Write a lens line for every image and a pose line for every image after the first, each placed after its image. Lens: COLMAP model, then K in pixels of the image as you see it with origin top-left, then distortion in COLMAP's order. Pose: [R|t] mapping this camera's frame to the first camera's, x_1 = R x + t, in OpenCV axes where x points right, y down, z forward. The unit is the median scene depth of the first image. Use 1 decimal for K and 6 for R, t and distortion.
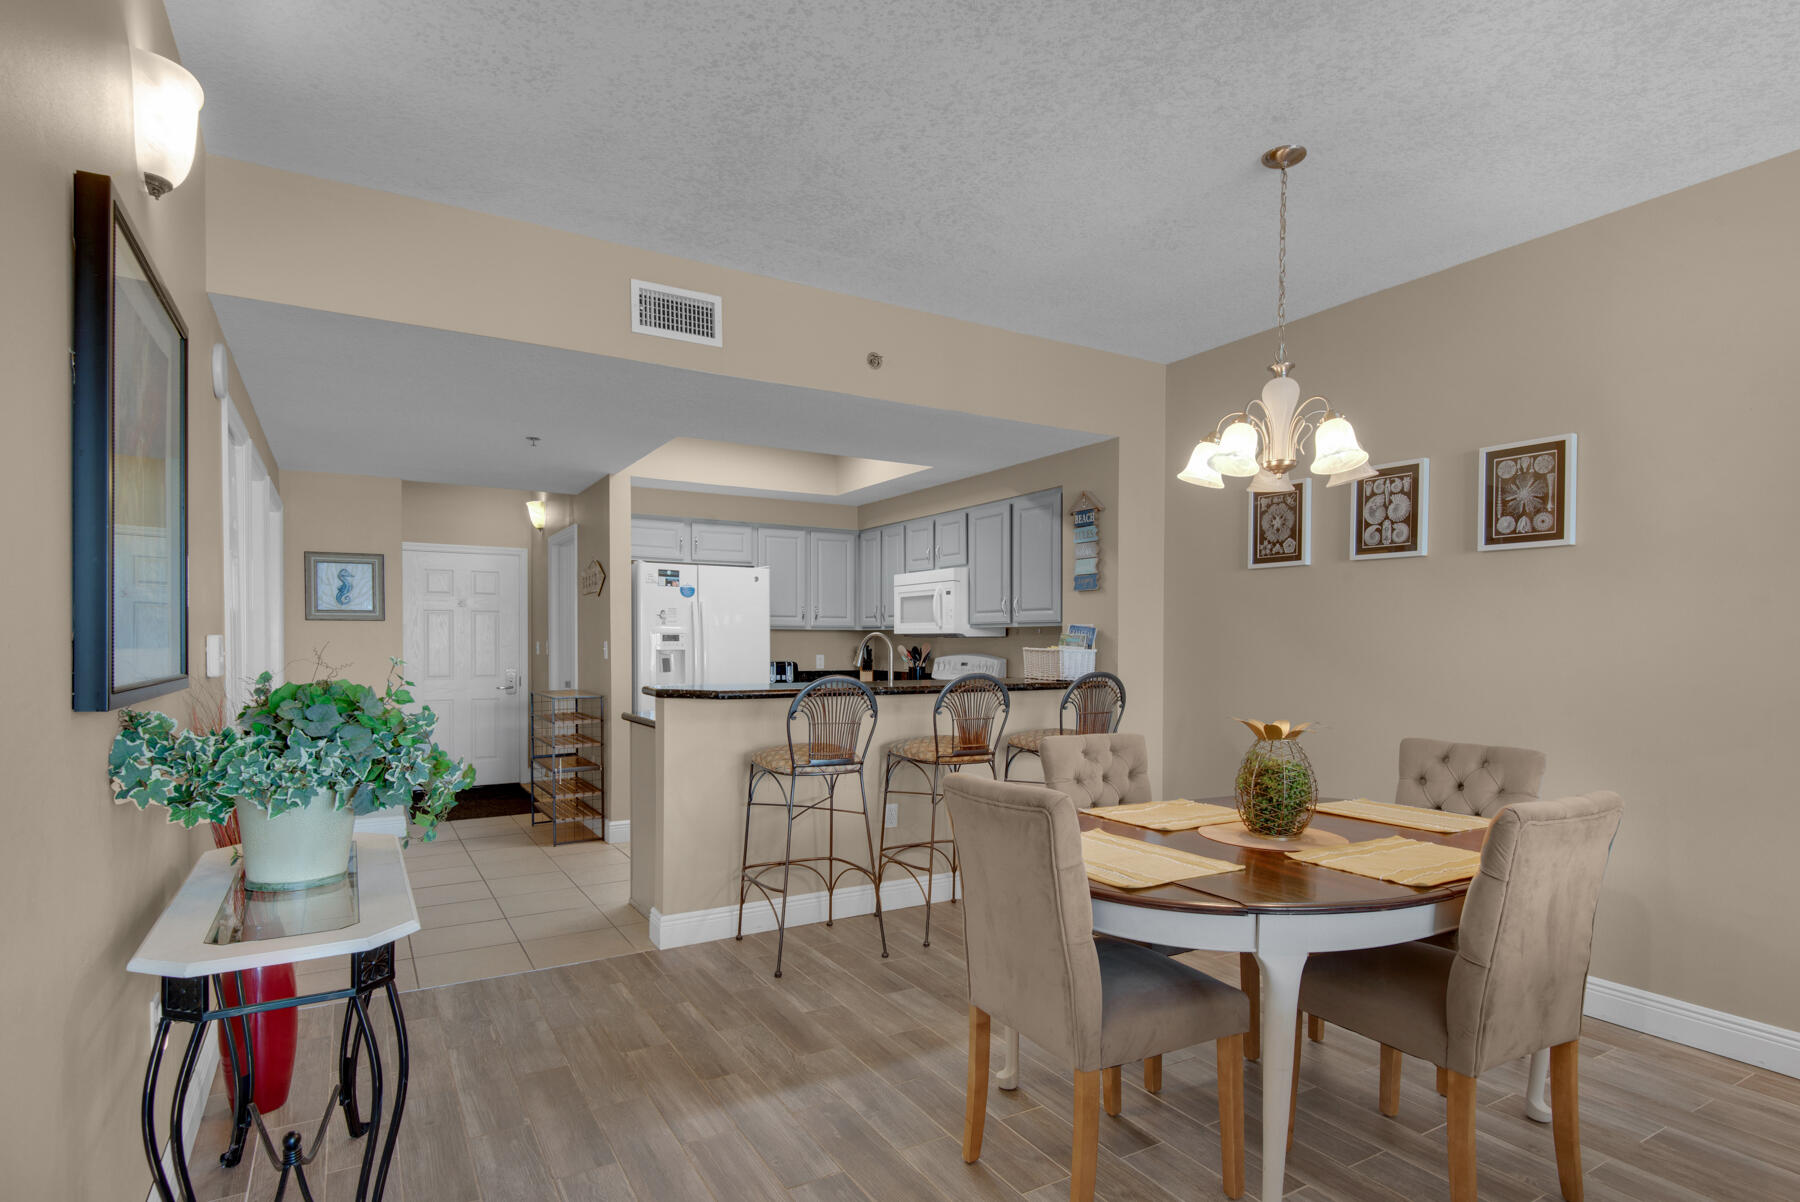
lens RADIAL K [[903.4, 0, 896.0], [0, 903.4, 644.8], [0, 0, 1]] dist [0.024953, -0.001300]
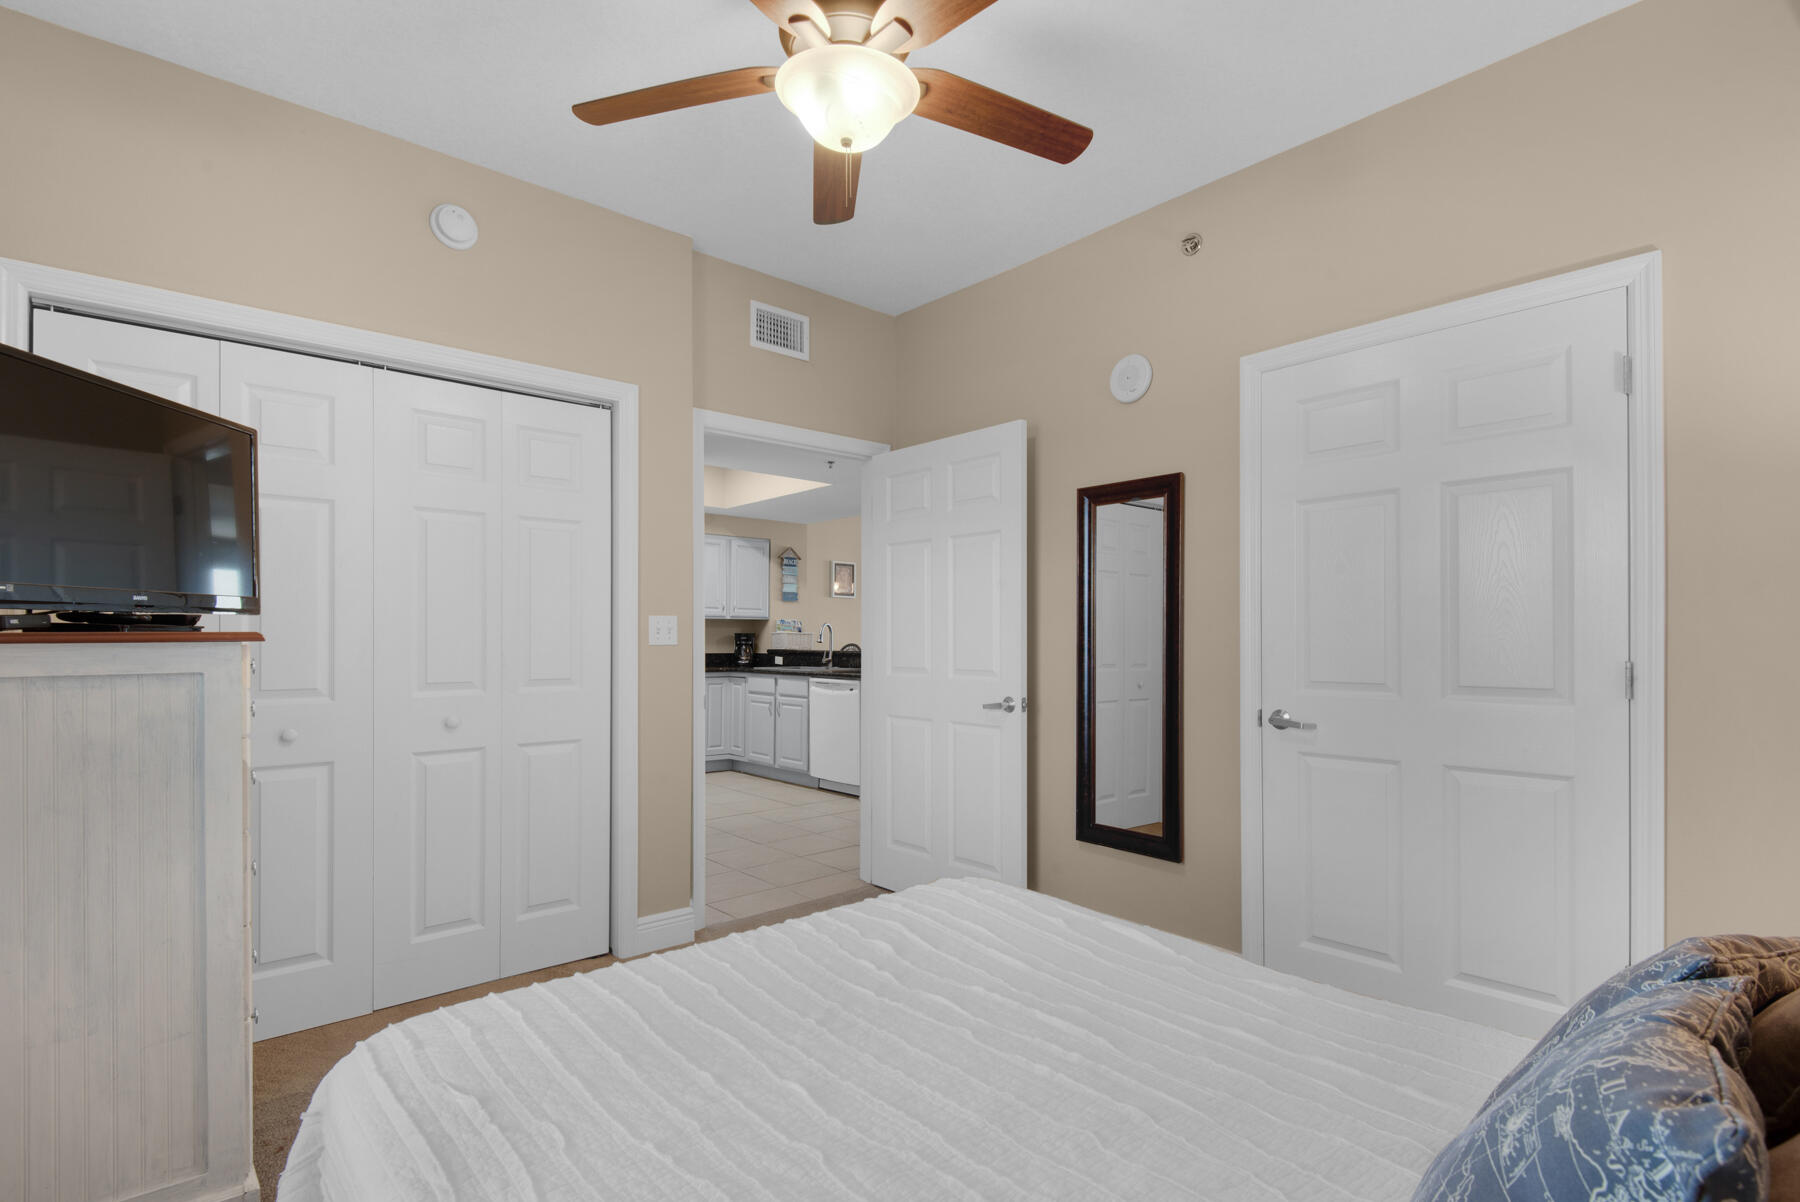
lens RADIAL K [[854.7, 0, 893.0], [0, 854.7, 633.5], [0, 0, 1]] dist [0.016754, -0.013724]
pose [[-0.167842, 0.003720, 0.985807, -1.269242], [0.002361, 0.999992, -0.003372, 0.009611], [-0.985811, 0.001762, -0.167849, 0.899362]]
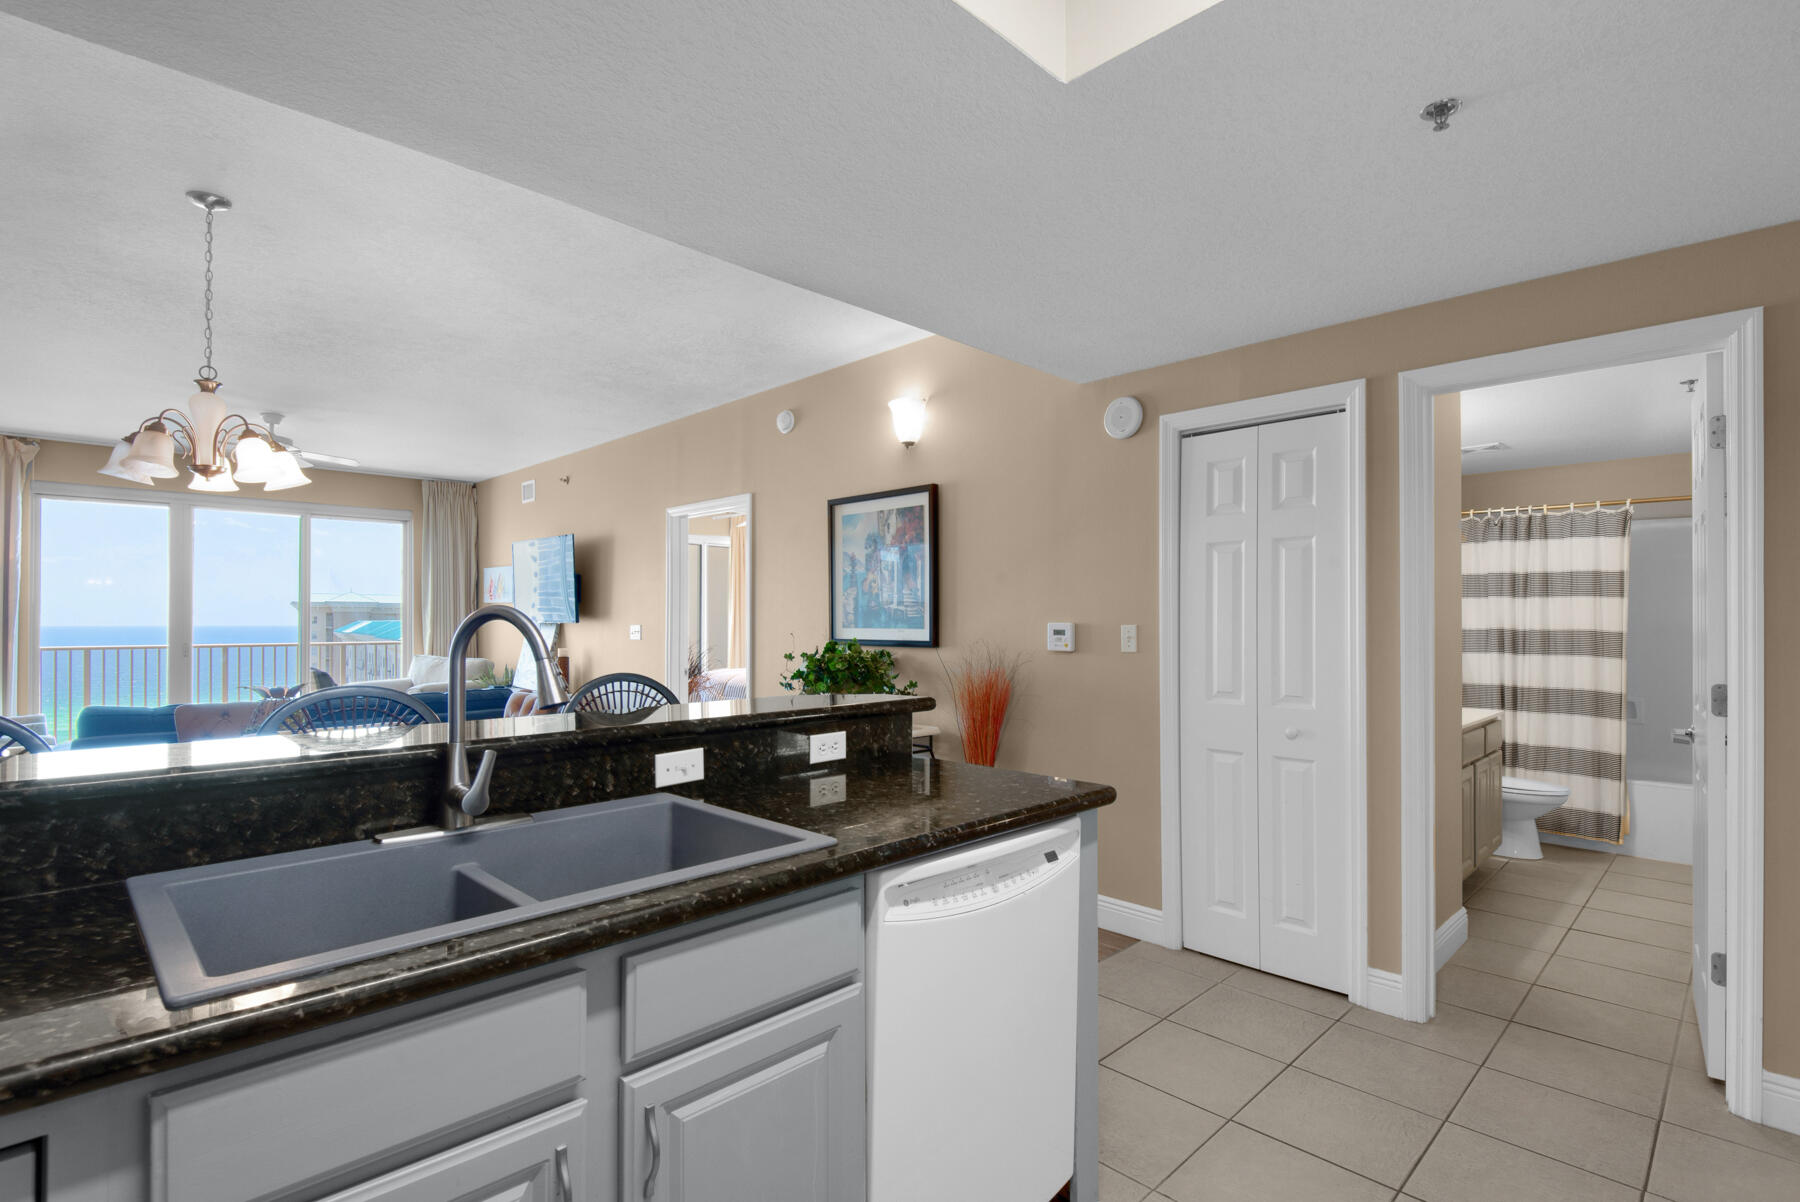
lens RADIAL K [[854.7, 0, 888.2], [0, 854.7, 615.7], [0, 0, 1]] dist [0.016754, -0.013724]
pose [[-0.973452, -0.002540, -0.228877, -0.071429], [-0.002105, 0.999995, -0.002145, -0.007496], [0.228882, -0.001607, -0.973453, 1.051914]]
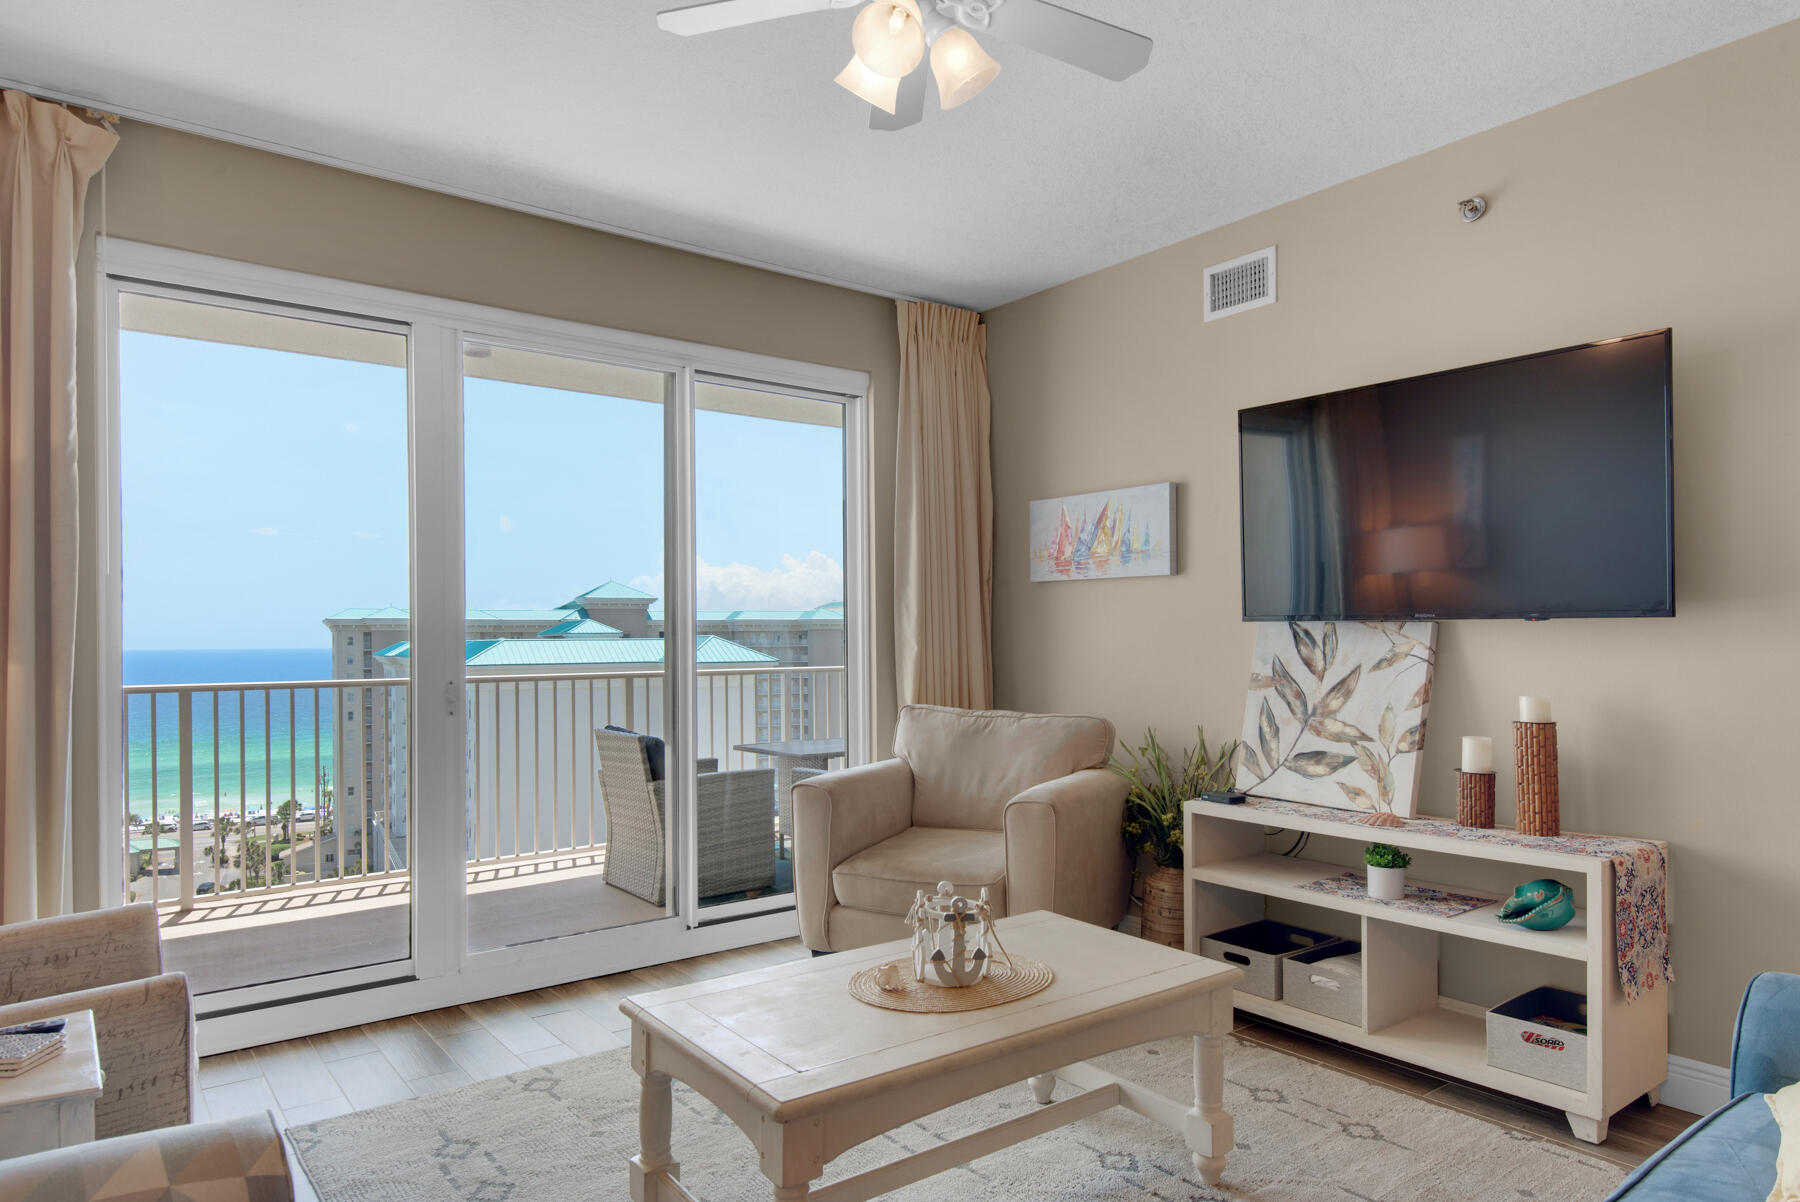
lens RADIAL K [[1102.4, 0, 899.1], [0, 1102.4, 635.1], [0, 0, 1]] dist [0.016944, -0.008686]
pose [[-0.992762, 0.004890, -0.119996, 0.469791], [0.004931, 0.999988, -0.000051, 0.007986], [0.119995, -0.000642, -0.992774, 0.243222]]
